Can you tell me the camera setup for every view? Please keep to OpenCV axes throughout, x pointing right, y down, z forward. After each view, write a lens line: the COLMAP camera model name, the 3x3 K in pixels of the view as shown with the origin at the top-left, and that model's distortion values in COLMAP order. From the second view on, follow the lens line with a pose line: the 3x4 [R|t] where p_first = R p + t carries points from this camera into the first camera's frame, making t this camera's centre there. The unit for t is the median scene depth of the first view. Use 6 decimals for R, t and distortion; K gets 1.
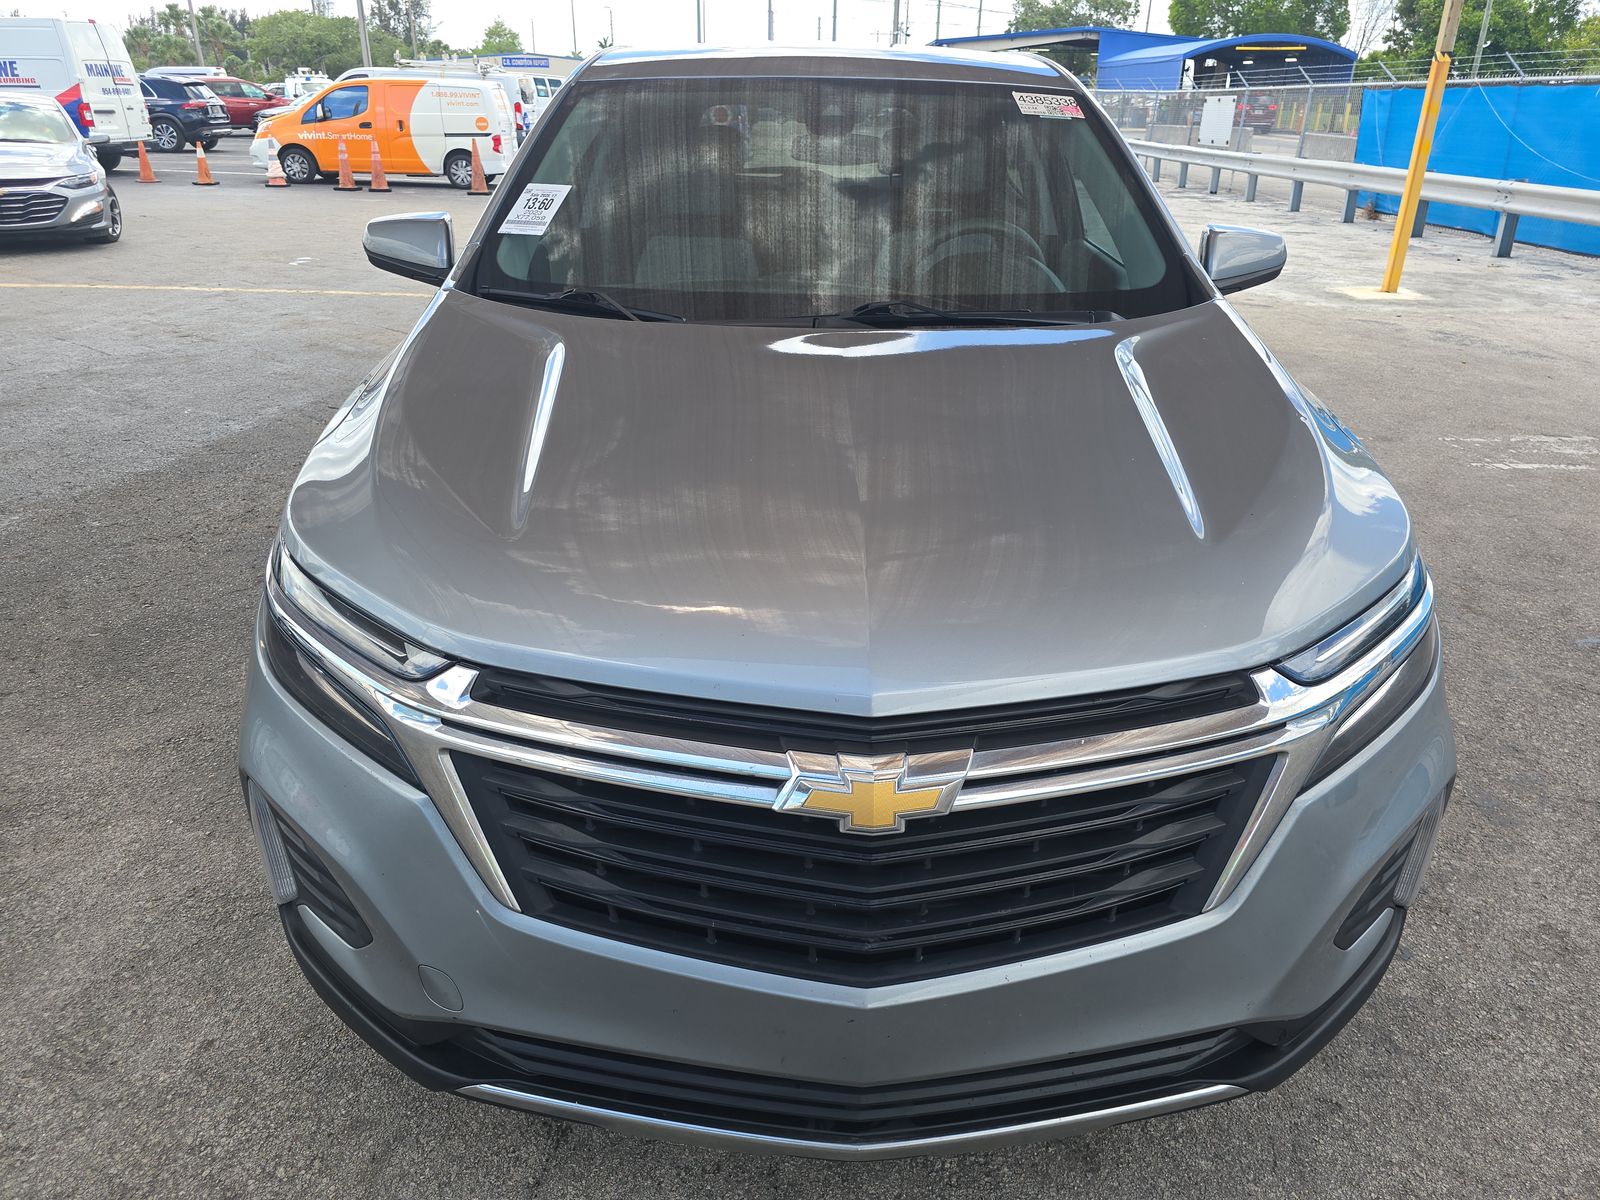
lens RADIAL K [[1147.0, 0, 807.7], [0, 1147.0, 600.4], [0, 0, 1]] dist [0.011248, 0.007747]
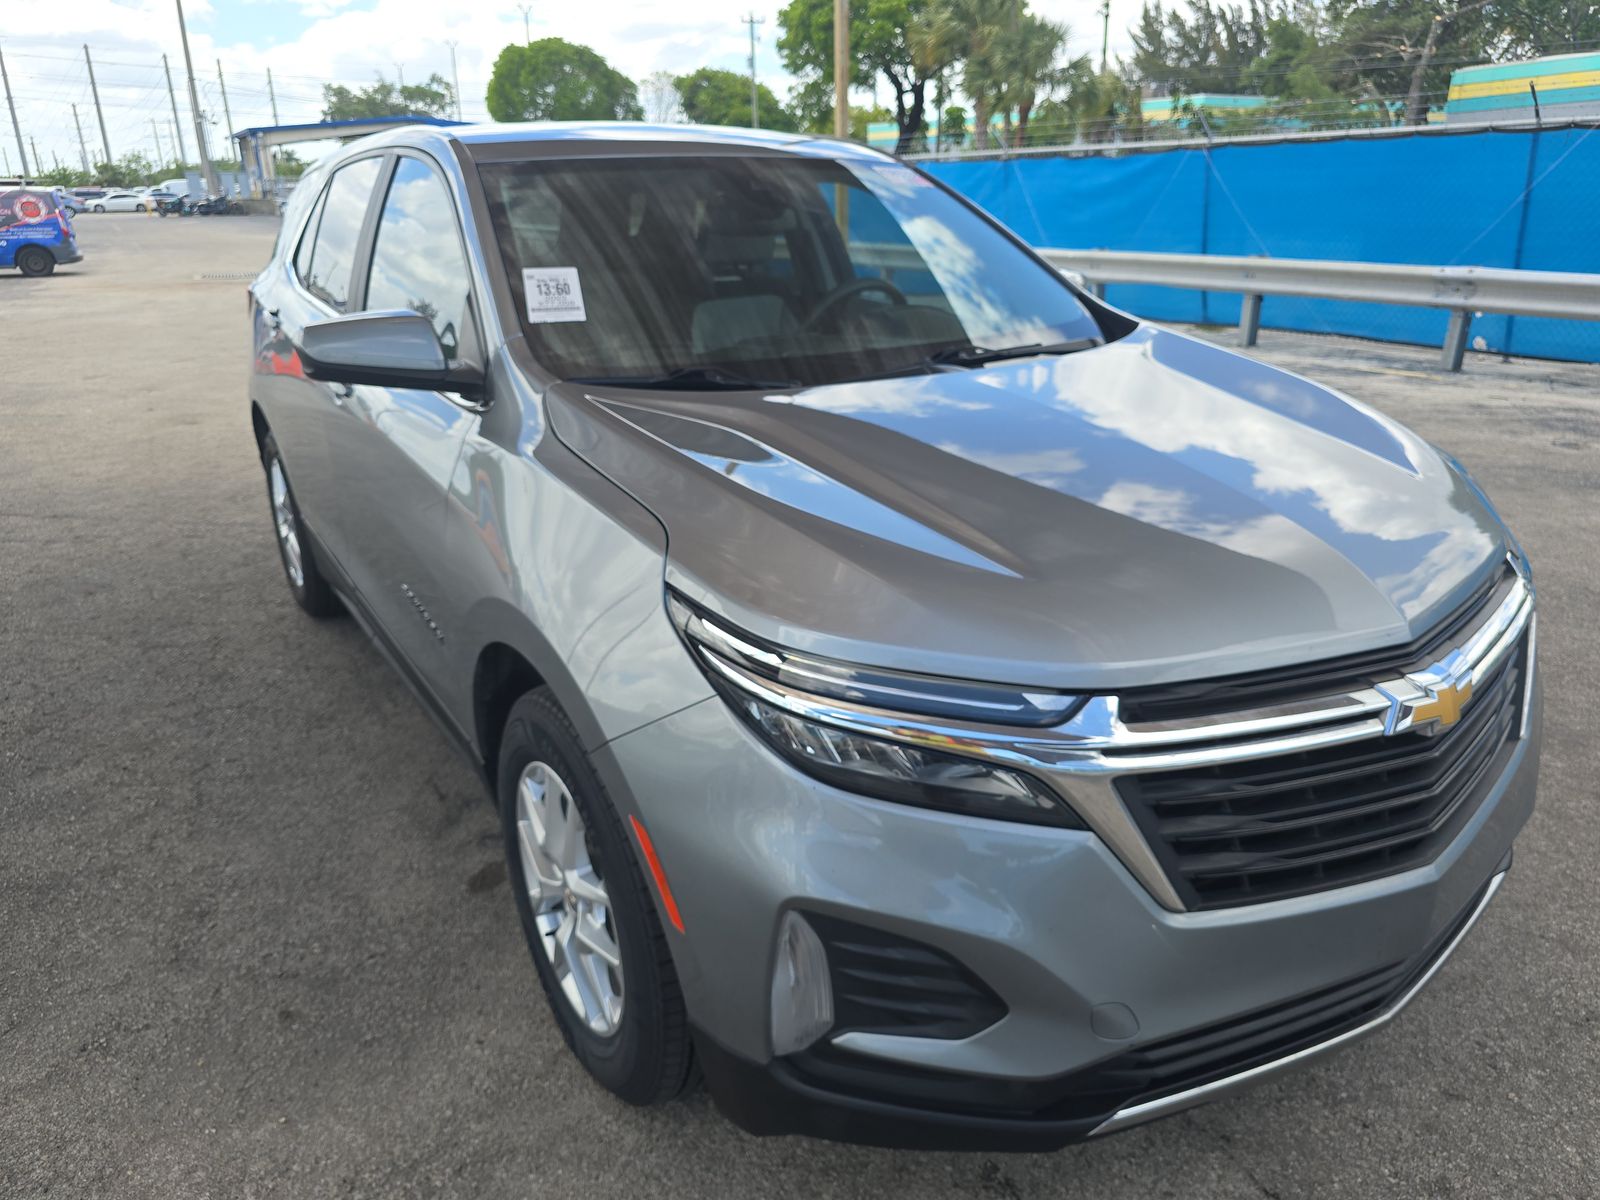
lens RADIAL K [[1147.0, 0, 807.7], [0, 1147.0, 600.4], [0, 0, 1]] dist [0.011248, 0.007747]
pose [[0.844583, -0.218705, 0.488721, -0.991296], [0.249507, 0.968370, 0.002165, -0.091388], [-0.473736, 0.120111, 0.872438, 0.216616]]
